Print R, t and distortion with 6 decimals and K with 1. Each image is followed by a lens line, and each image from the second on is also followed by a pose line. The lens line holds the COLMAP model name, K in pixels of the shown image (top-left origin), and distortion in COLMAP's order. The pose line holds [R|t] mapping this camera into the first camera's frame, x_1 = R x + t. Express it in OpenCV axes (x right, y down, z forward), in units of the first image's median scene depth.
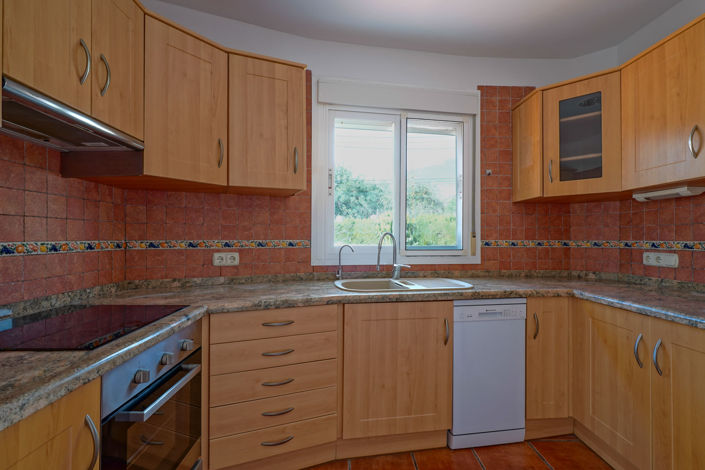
lens RADIAL K [[344.3, 0, 349.5], [0, 344.3, 236.7], [0, 0, 1]] dist [-0.000884, -0.000047]
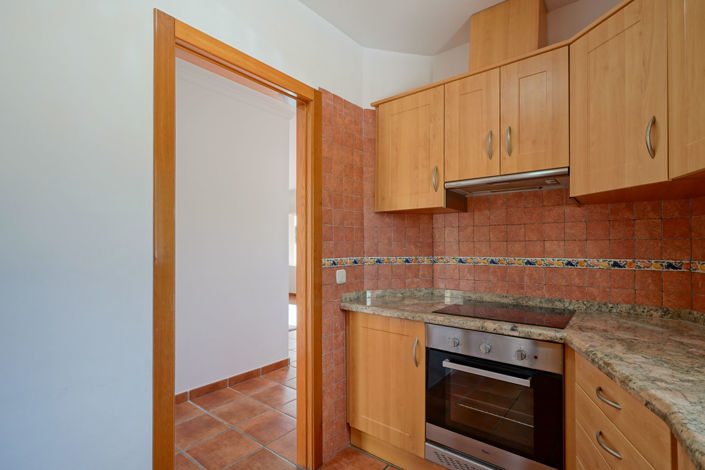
lens RADIAL K [[344.3, 0, 350.2], [0, 344.3, 237.9], [0, 0, 1]] dist [-0.000884, -0.000047]
pose [[-0.651136, -0.029468, -0.758389, 0.632416], [-0.006585, 0.999428, -0.033179, -0.013557], [0.758933, -0.016610, -0.650957, 1.150882]]
